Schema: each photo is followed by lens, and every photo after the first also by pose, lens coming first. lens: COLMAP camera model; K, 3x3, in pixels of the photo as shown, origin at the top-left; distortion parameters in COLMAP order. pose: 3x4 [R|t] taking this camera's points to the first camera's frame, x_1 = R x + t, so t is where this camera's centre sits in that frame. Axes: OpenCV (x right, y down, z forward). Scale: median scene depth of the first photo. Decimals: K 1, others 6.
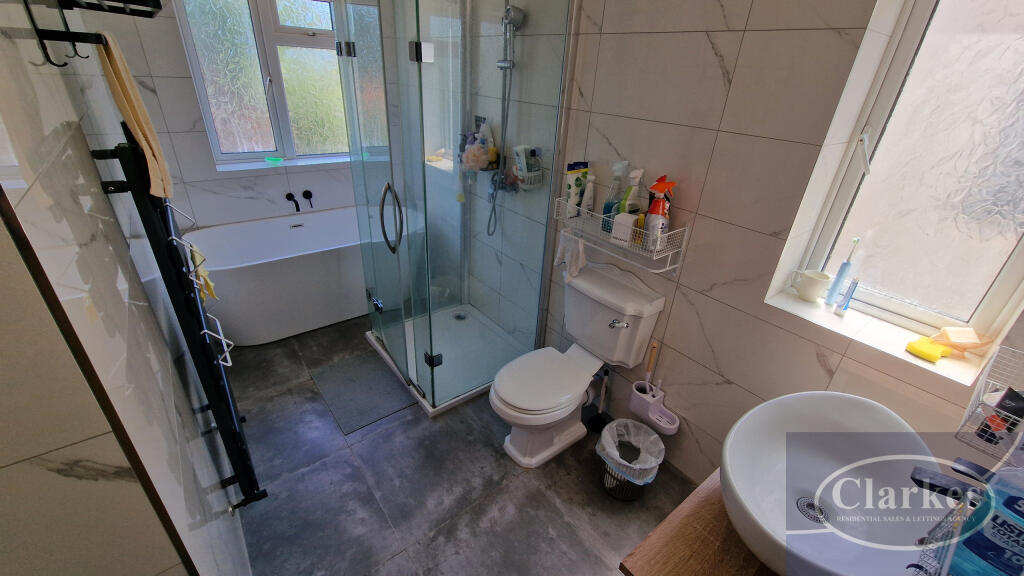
lens RADIAL K [[421.3, 0, 512.0], [0, 421.3, 288.0], [0, 0, 1]] dist [-0.000556, 0.000158]
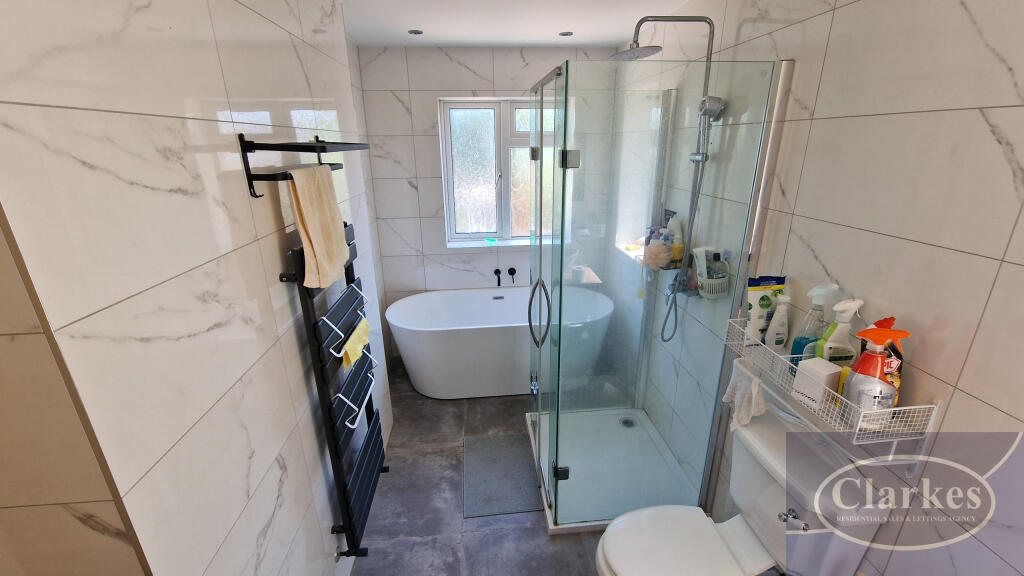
lens RADIAL K [[421.3, 0, 512.0], [0, 421.3, 288.0], [0, 0, 1]] dist [-0.000556, 0.000158]
pose [[0.837800, 0.115626, -0.533594, 0.167081], [-0.199307, 0.974642, -0.101736, -0.101226], [0.508300, 0.191584, 0.839599, 0.119653]]
